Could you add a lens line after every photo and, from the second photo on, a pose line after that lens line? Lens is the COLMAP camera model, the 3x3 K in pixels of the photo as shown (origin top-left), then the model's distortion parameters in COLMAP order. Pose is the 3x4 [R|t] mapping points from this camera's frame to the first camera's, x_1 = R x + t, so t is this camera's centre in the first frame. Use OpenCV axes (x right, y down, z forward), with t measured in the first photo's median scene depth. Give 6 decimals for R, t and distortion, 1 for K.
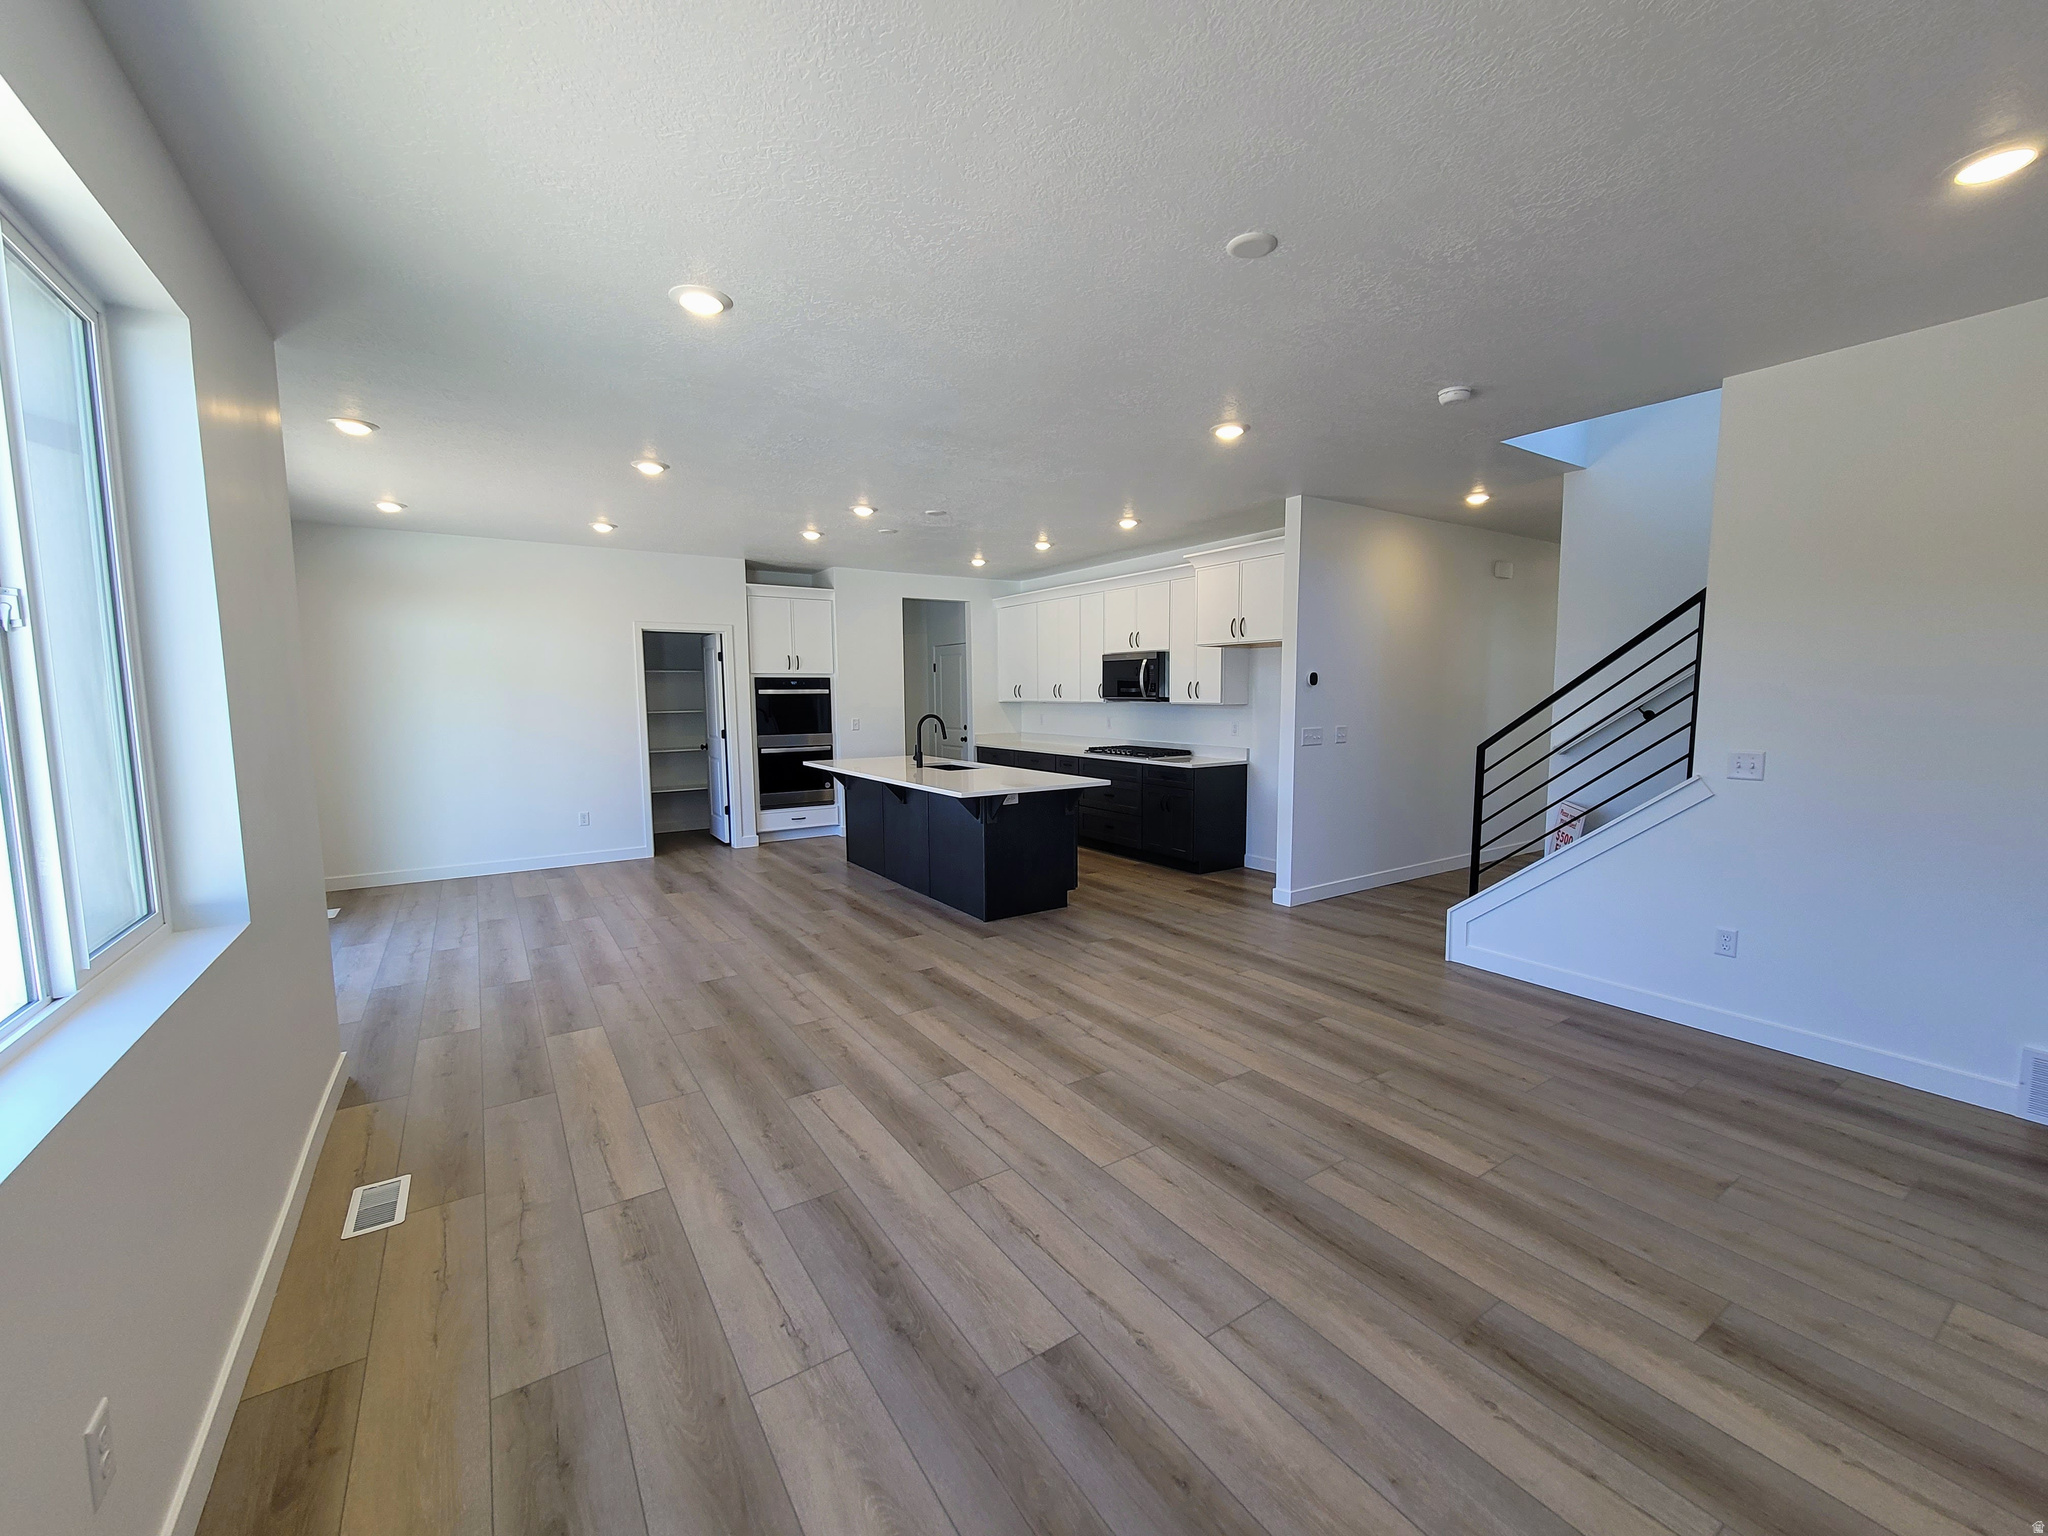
lens RADIAL K [[837.4, 0, 1031.2], [0, 837.4, 771.9], [0, 0, 1]] dist [-0.000563, -0.000228]
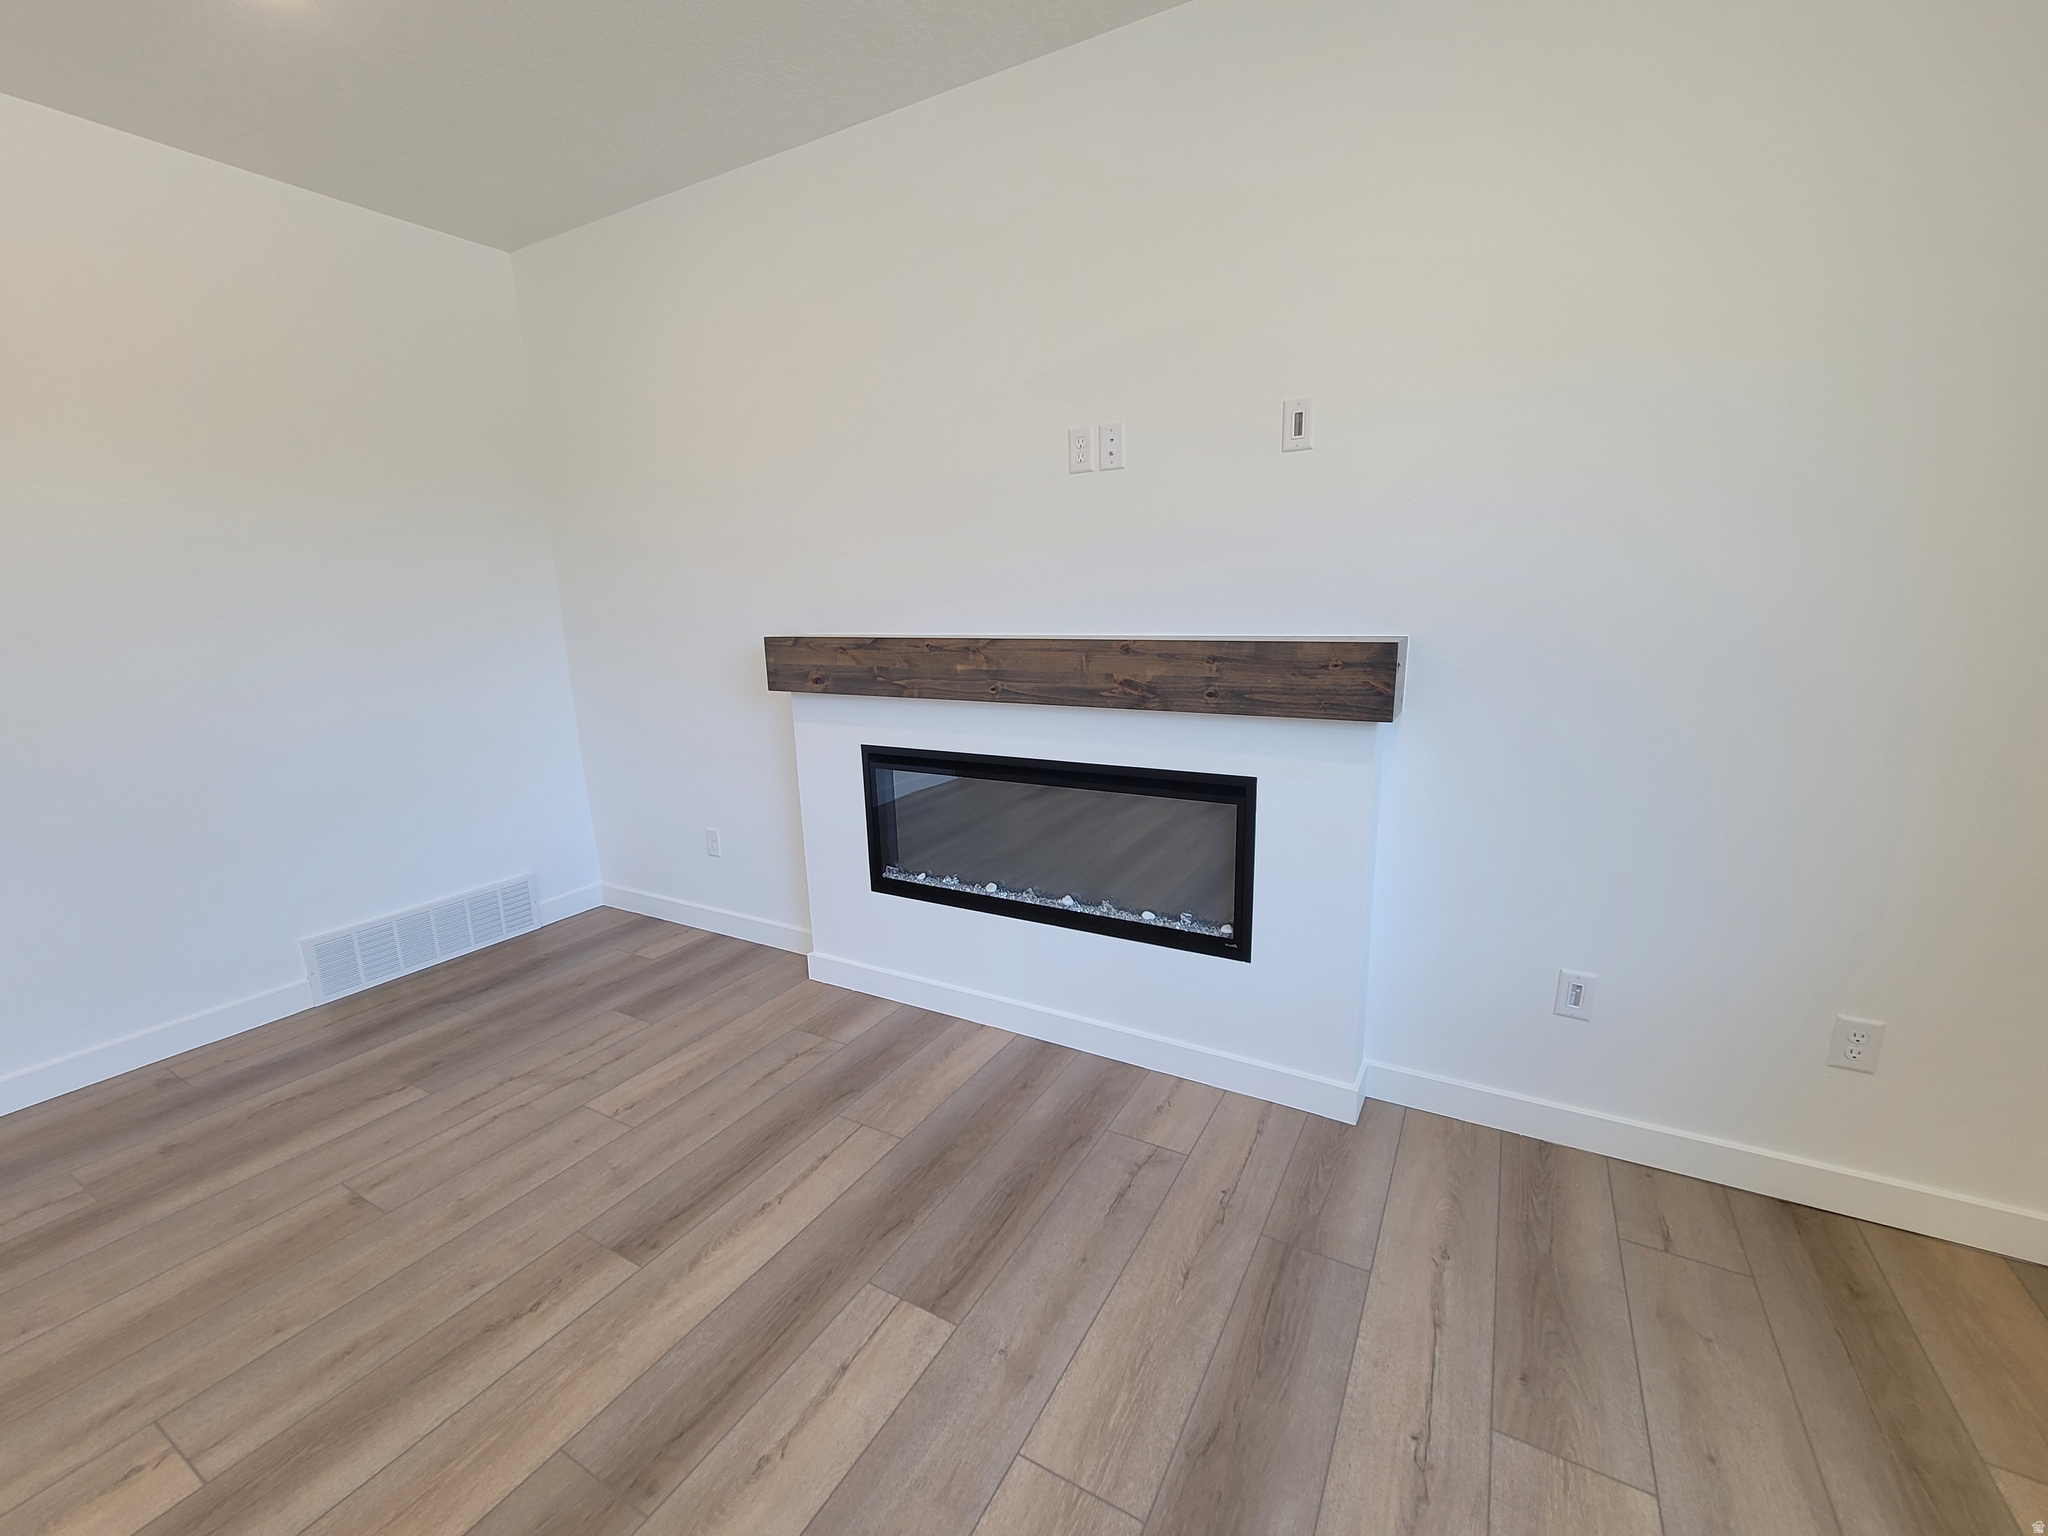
lens RADIAL K [[837.4, 0, 1041.5], [0, 837.4, 779.5], [0, 0, 1]] dist [-0.000563, -0.000228]
pose [[-0.471921, -0.172856, 0.864530, -0.114568], [0.109099, 0.961605, 0.251819, -0.025221], [-0.874865, 0.213158, -0.434944, 0.774577]]
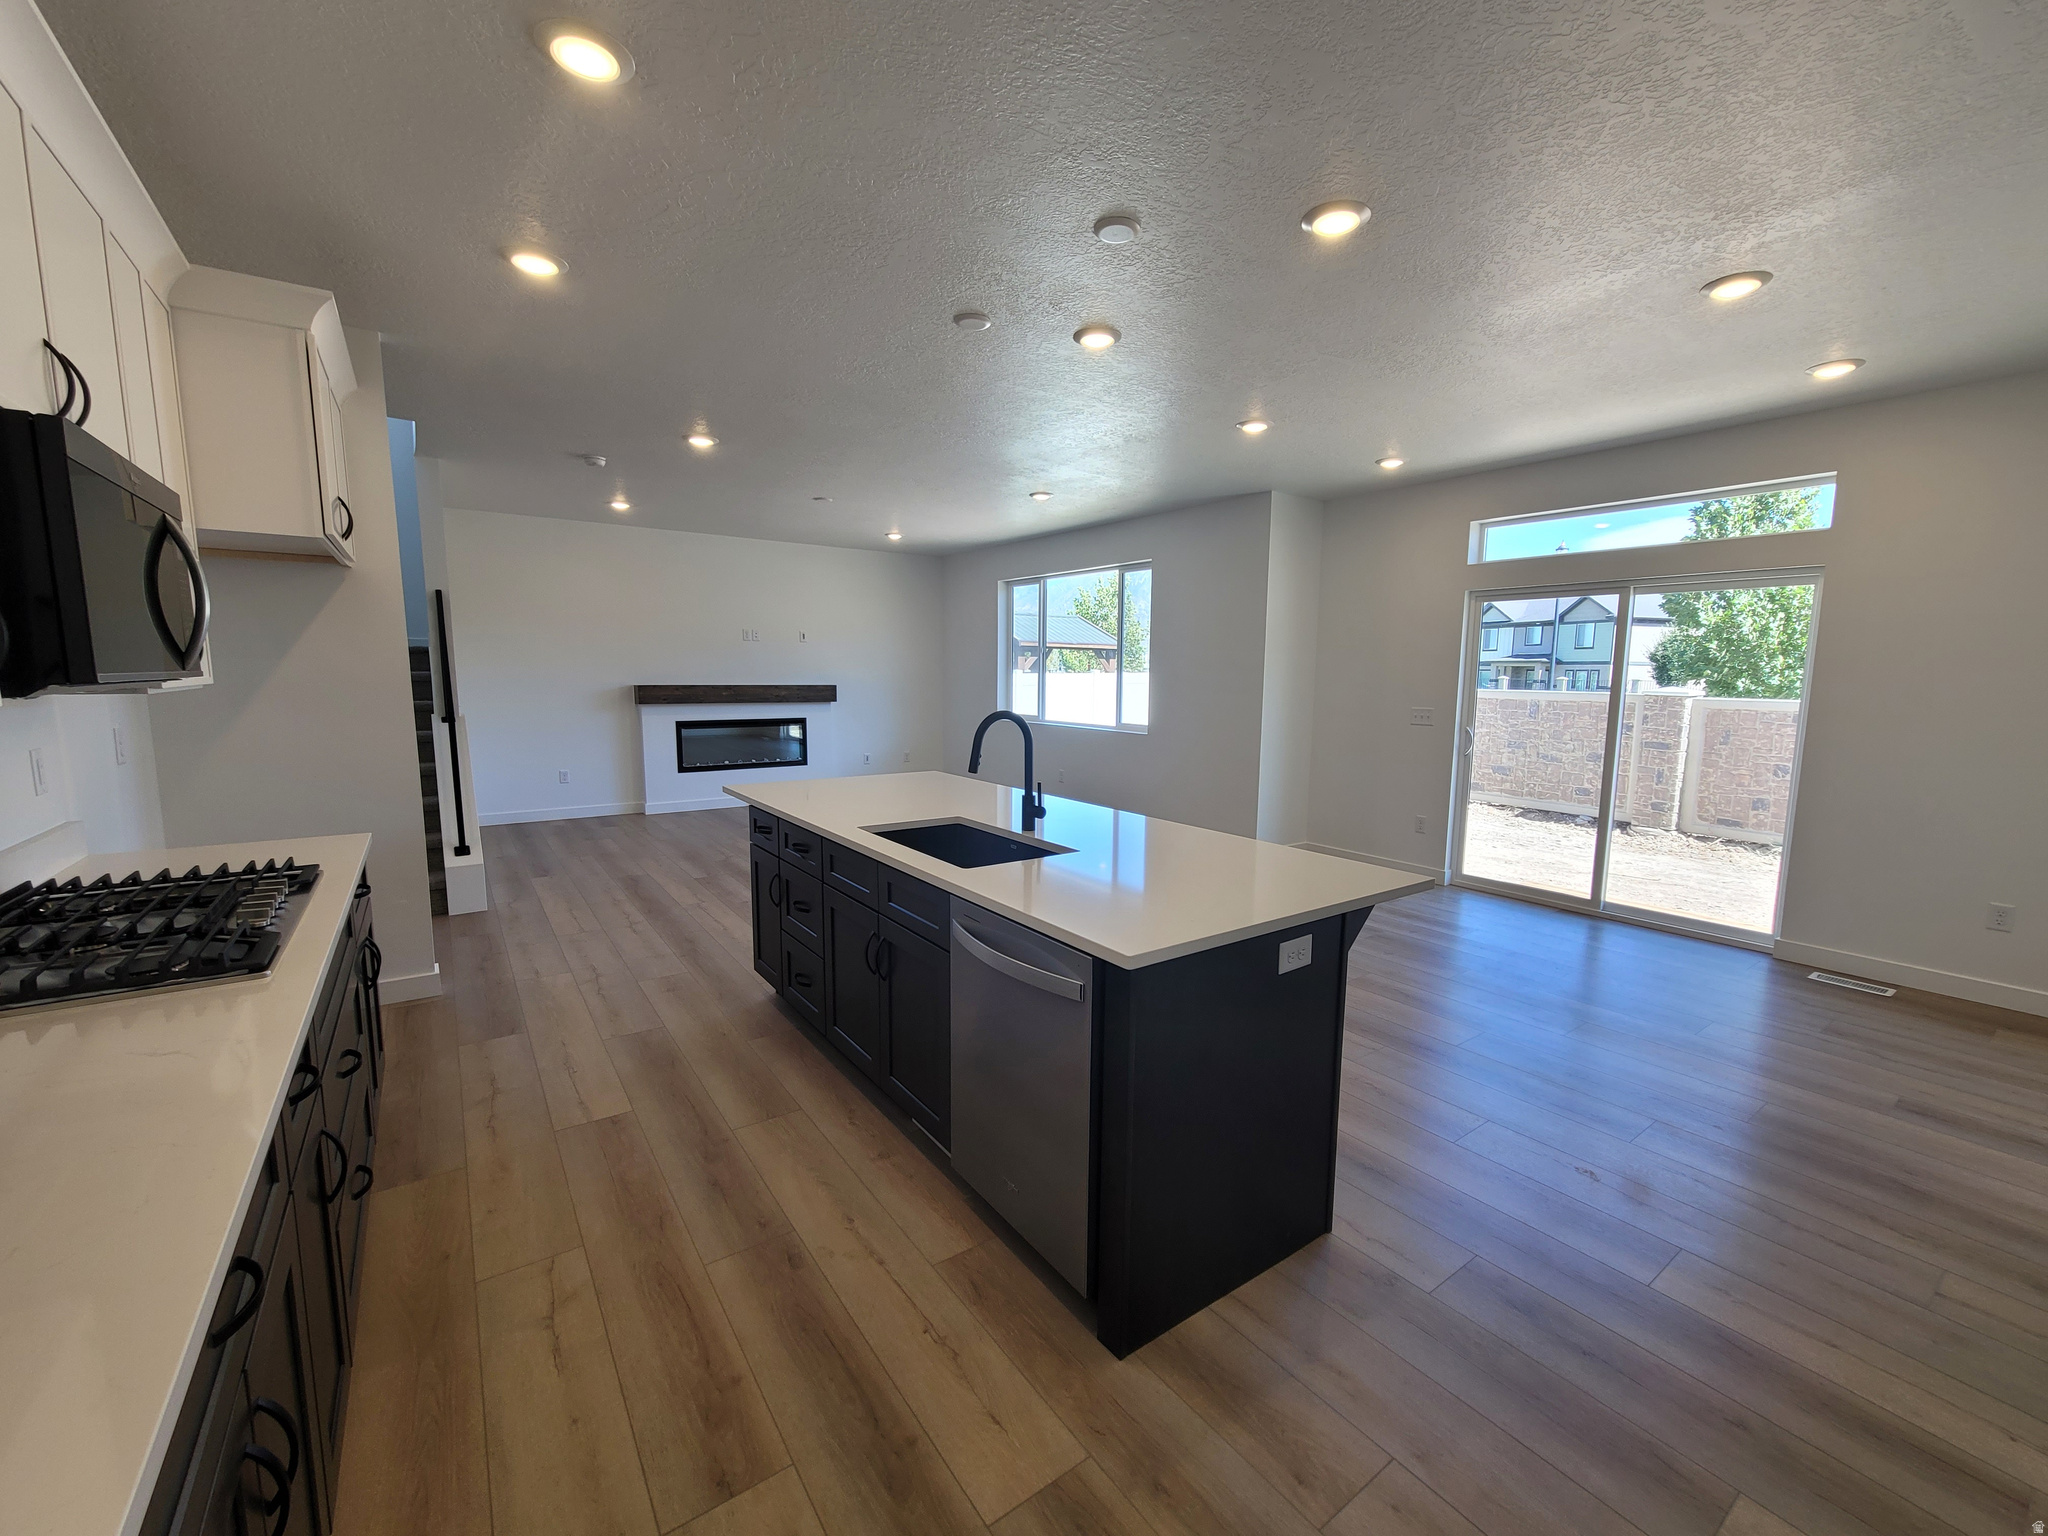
lens RADIAL K [[837.4, 0, 1027.5], [0, 837.4, 775.5], [0, 0, 1]] dist [-0.000563, -0.000228]
pose [[-0.999480, -0.002523, -0.032139, -0.226435], [-0.009620, 0.974855, 0.222632, -0.211445], [0.030769, 0.222825, -0.974373, 2.482303]]
